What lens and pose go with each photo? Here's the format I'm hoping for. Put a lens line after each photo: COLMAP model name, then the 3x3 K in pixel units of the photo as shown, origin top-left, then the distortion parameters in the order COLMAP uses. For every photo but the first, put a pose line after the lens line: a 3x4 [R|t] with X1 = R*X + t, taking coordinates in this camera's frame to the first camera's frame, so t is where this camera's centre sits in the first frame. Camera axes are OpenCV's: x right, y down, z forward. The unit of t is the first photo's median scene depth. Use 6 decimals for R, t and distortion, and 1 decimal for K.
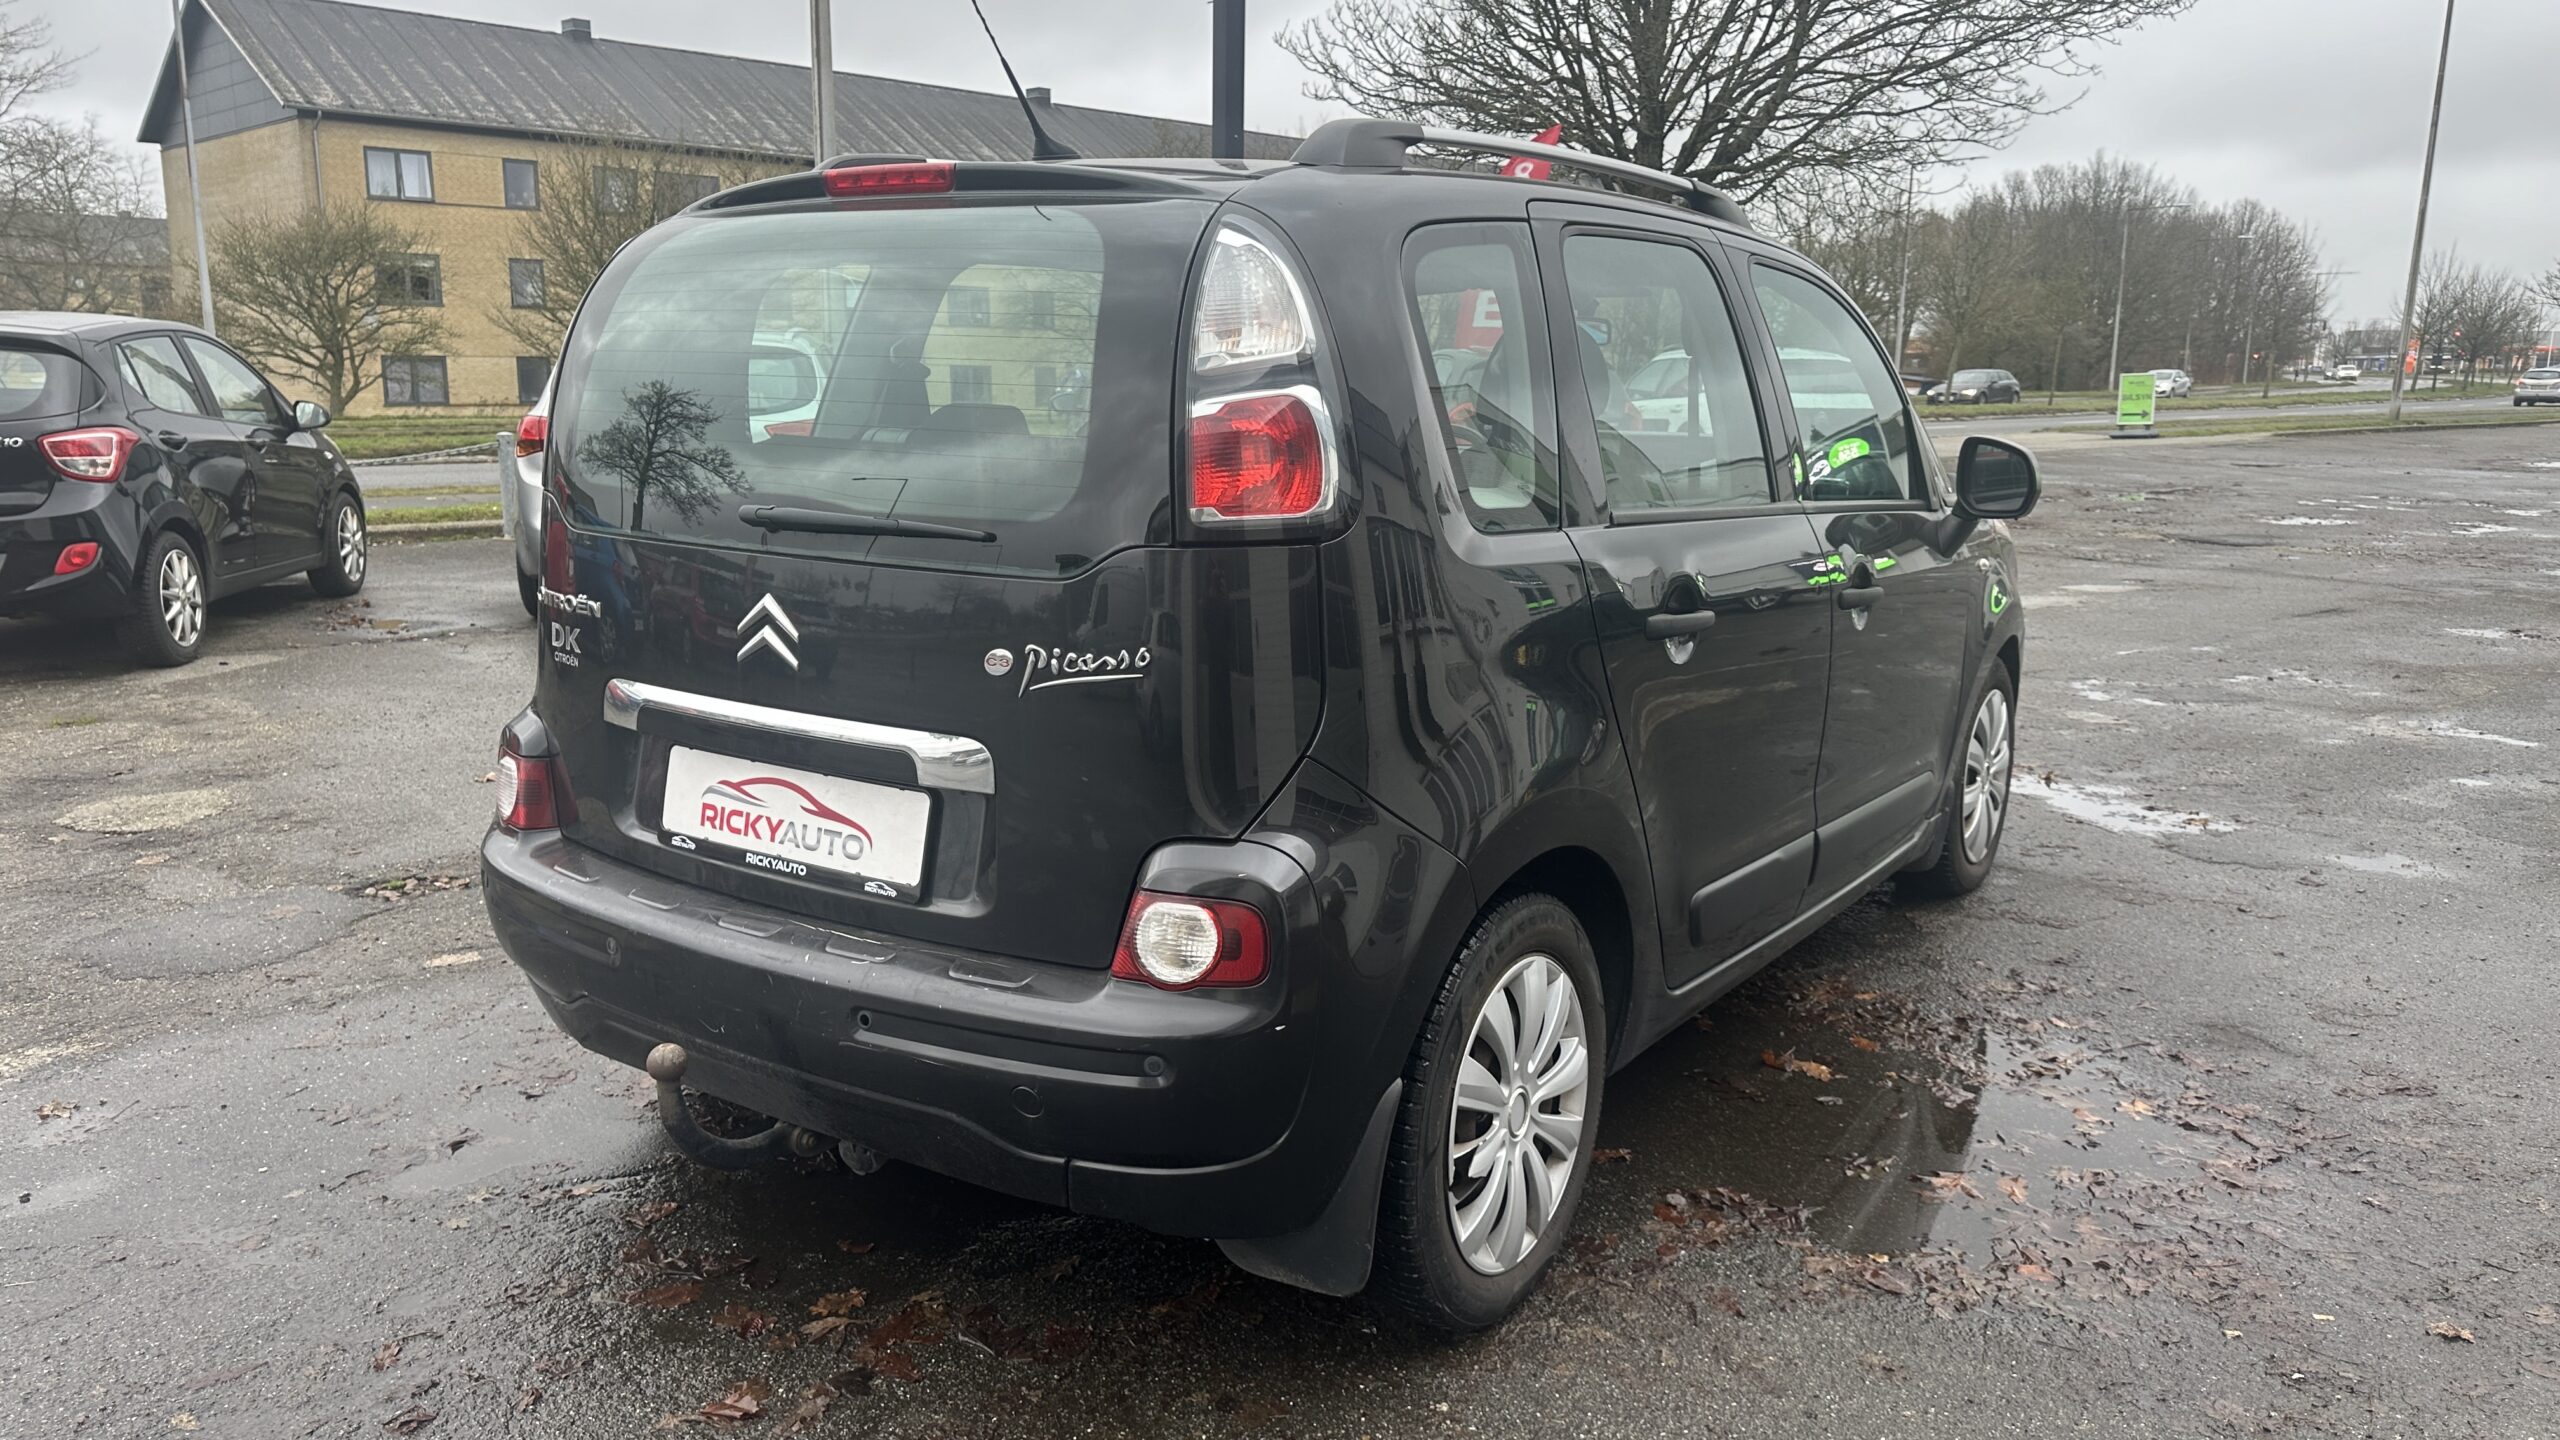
lens RADIAL K [[1807.0, 0, 1238.0], [0, 1807.0, 700.1], [0, 0, 1]] dist [0.062144, -0.094904]
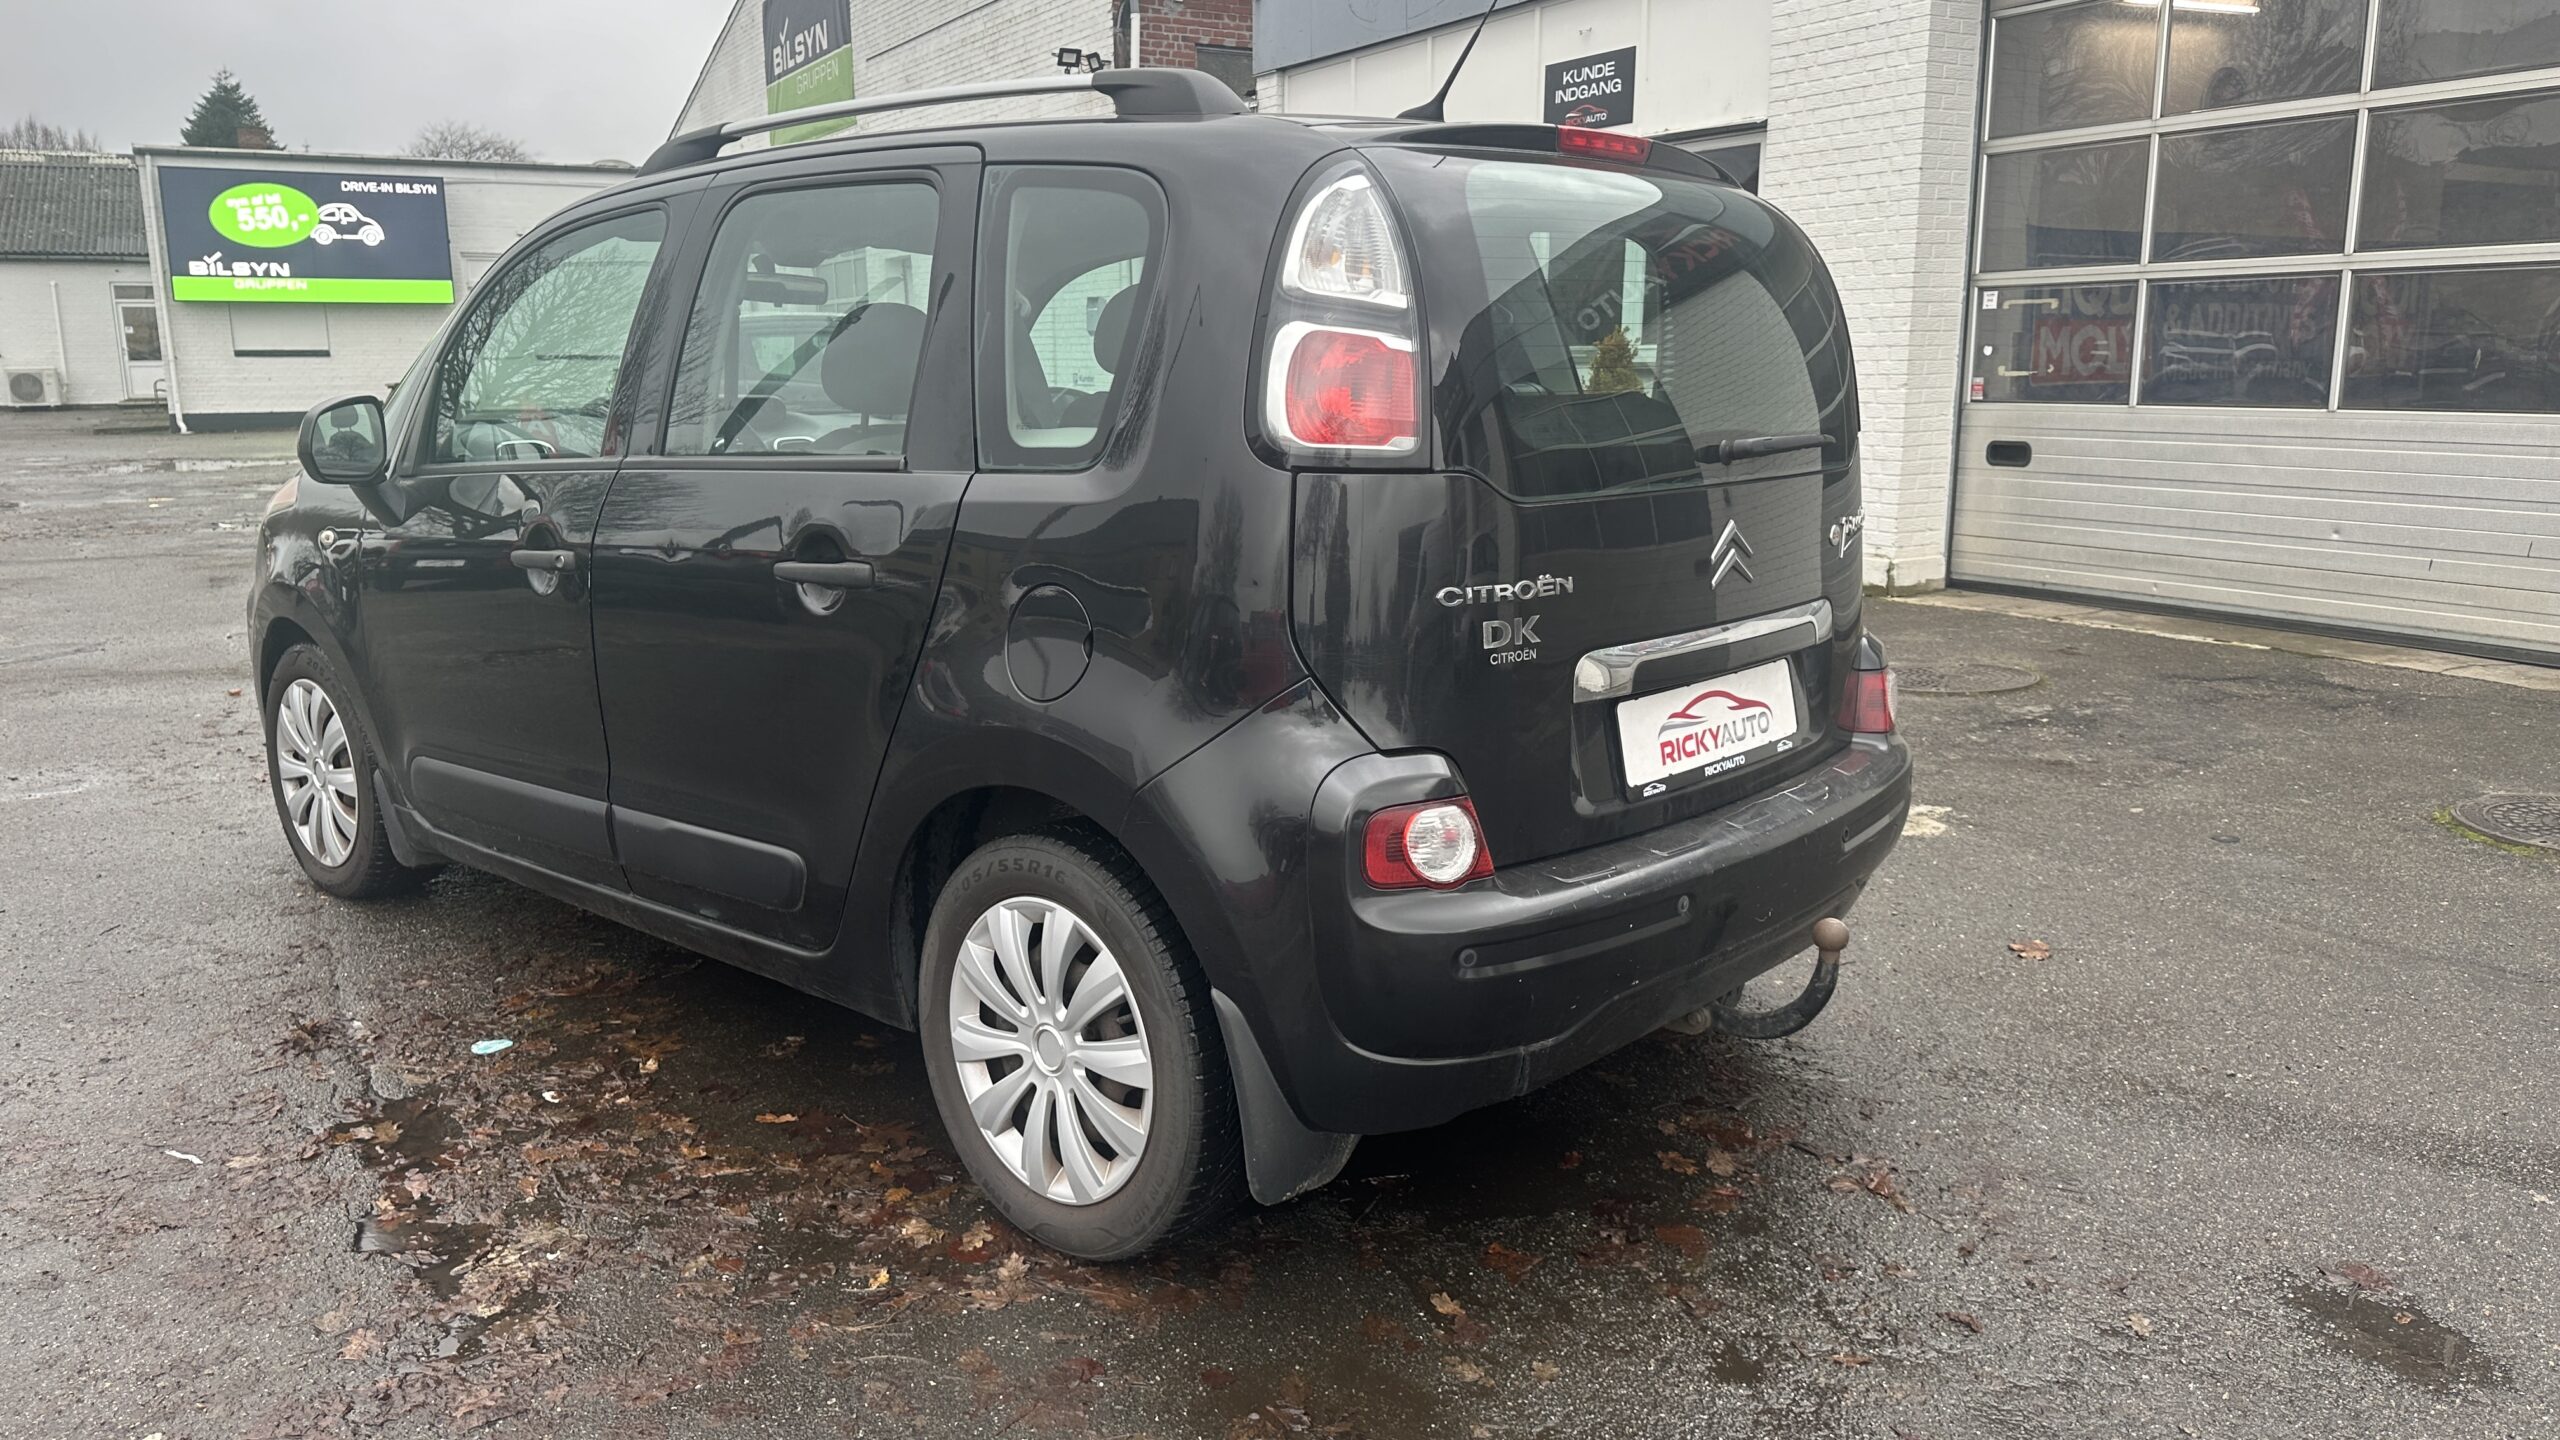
lens RADIAL K [[1807.0, 0, 1294.4], [0, 1807.0, 702.4], [0, 0, 1]] dist [0.062144, -0.094904]
pose [[0.131714, -0.200547, 0.970790, -1.353990], [0.187676, 0.966655, 0.174229, -0.189303], [-0.973360, 0.159245, 0.164960, 1.061315]]
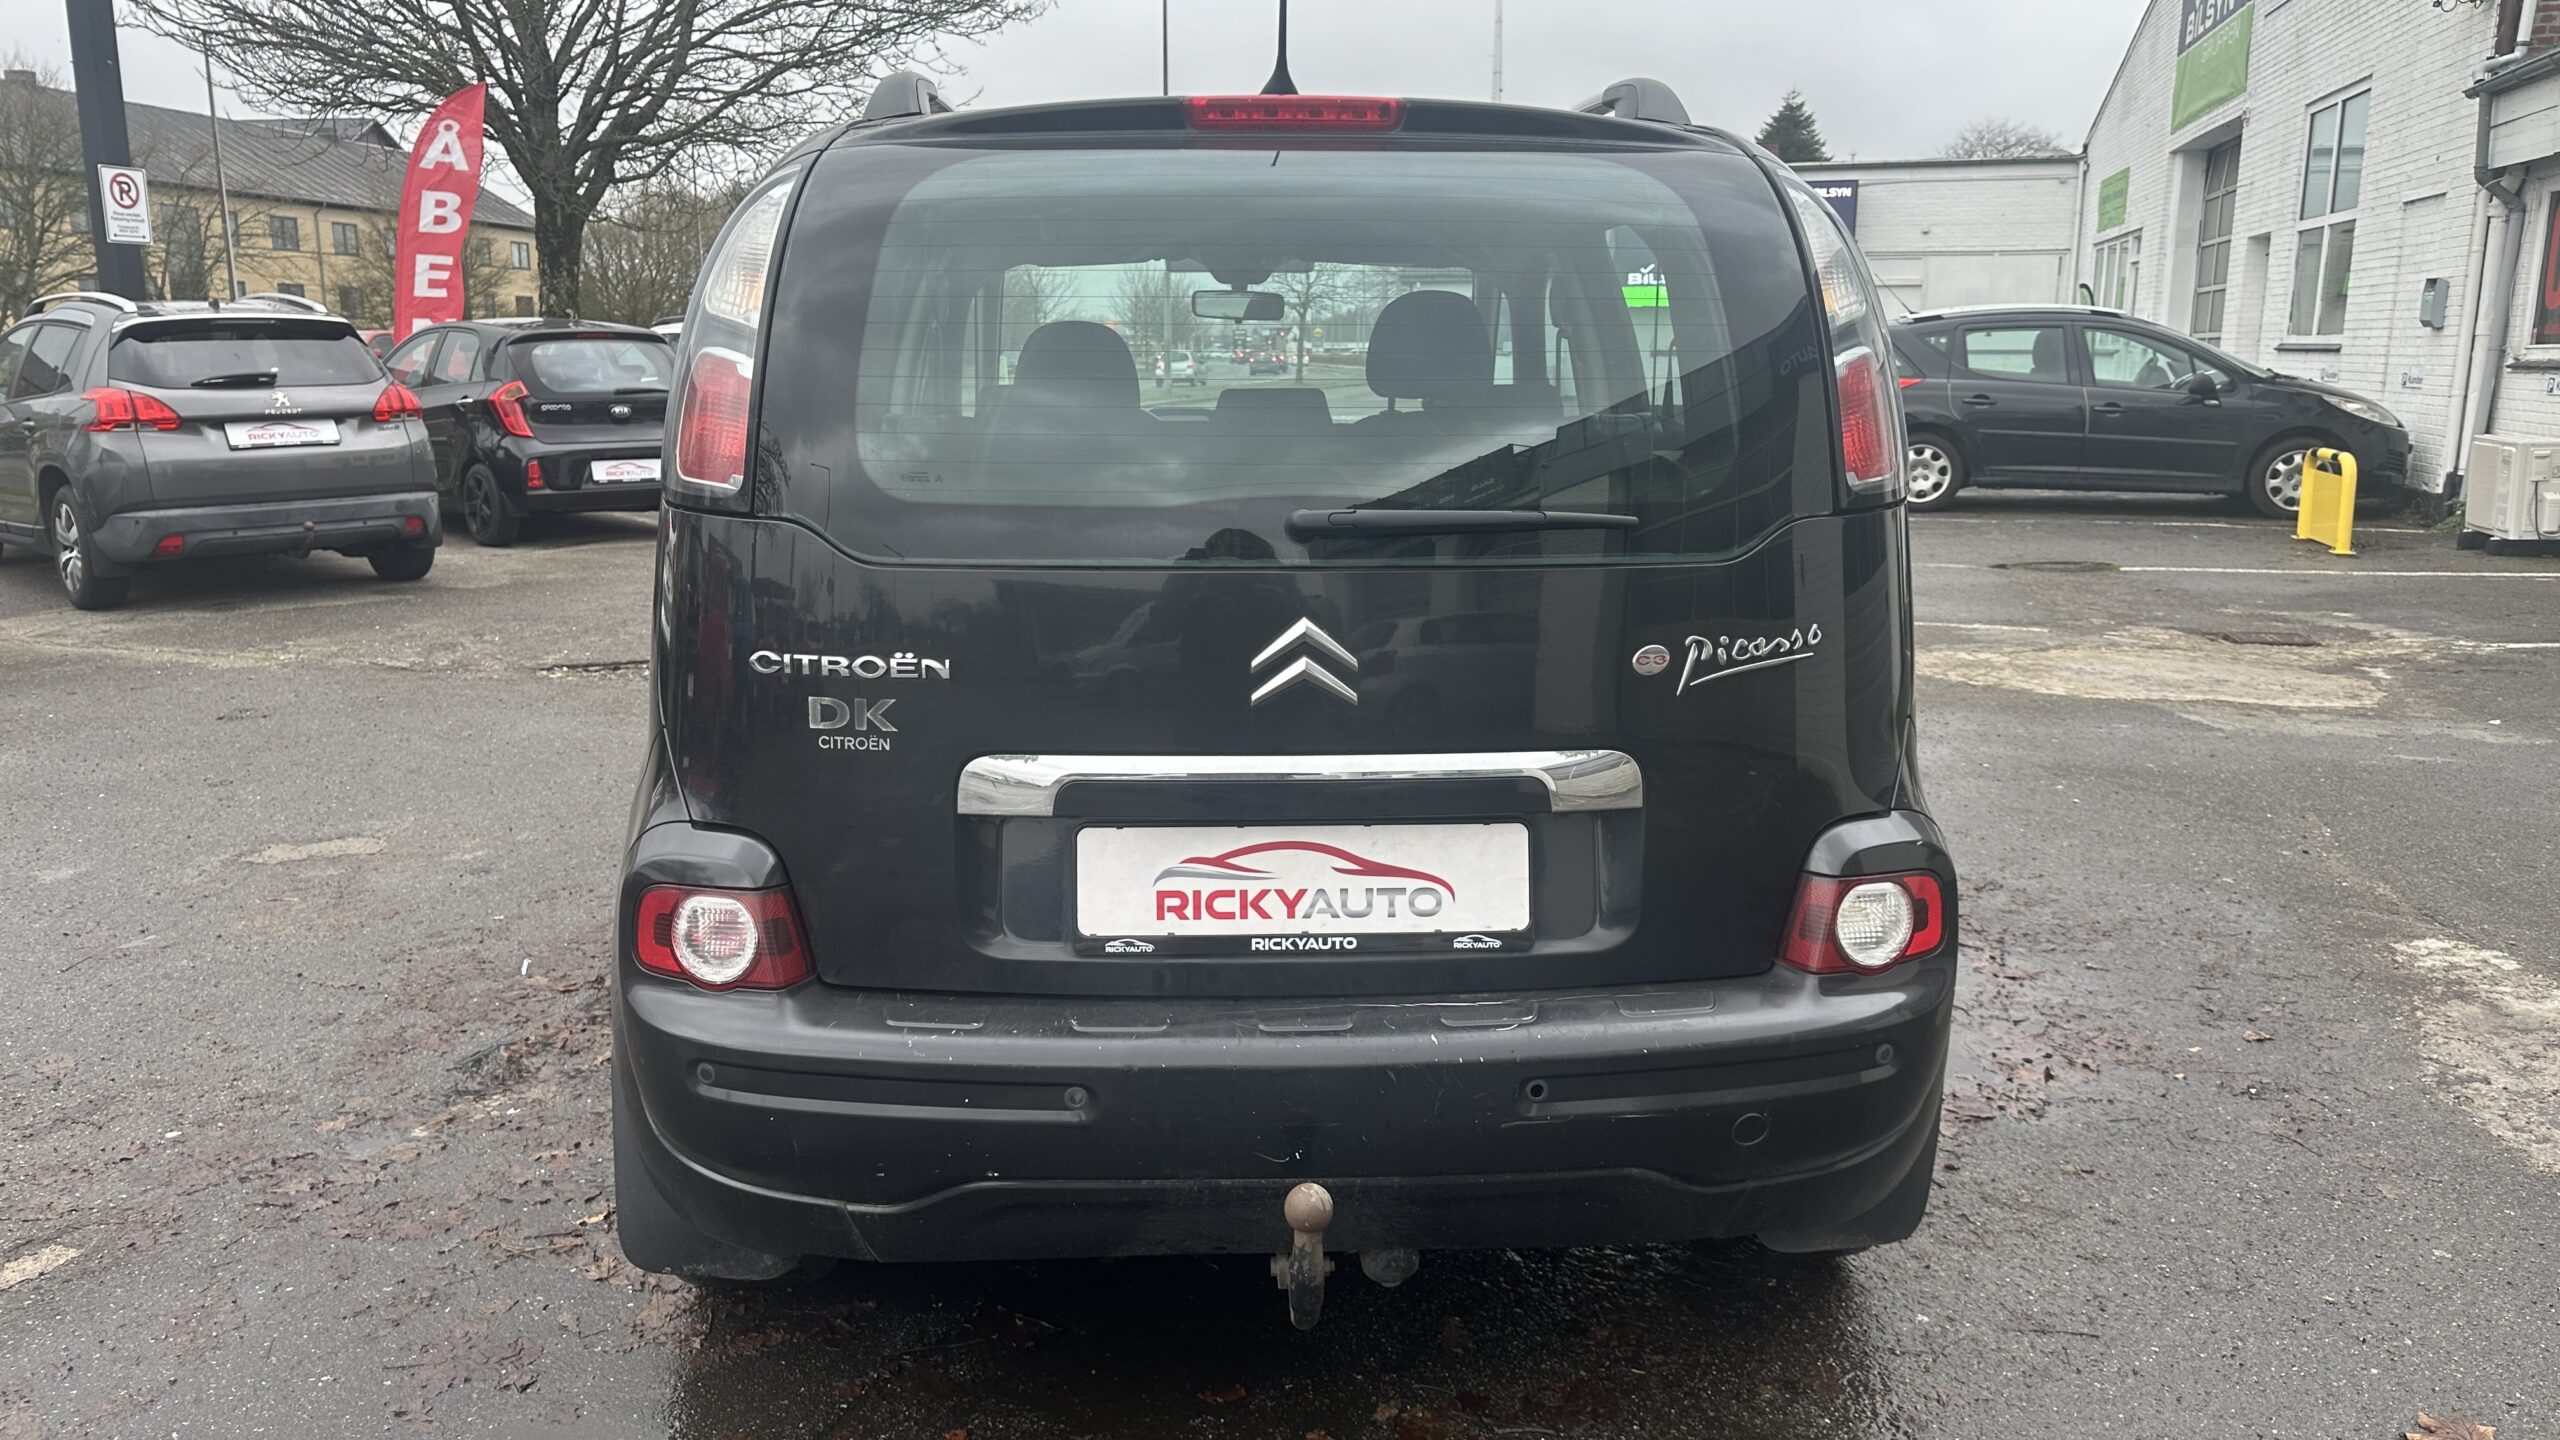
lens RADIAL K [[1807.0, 0, 1295.0], [0, 1807.0, 697.0], [0, 0, 1]] dist [0.062144, -0.094904]
pose [[0.801880, -0.125589, 0.584137, -0.719148], [0.120241, 0.991578, 0.048127, -0.060271], [-0.585261, 0.031645, 0.810227, 0.331955]]
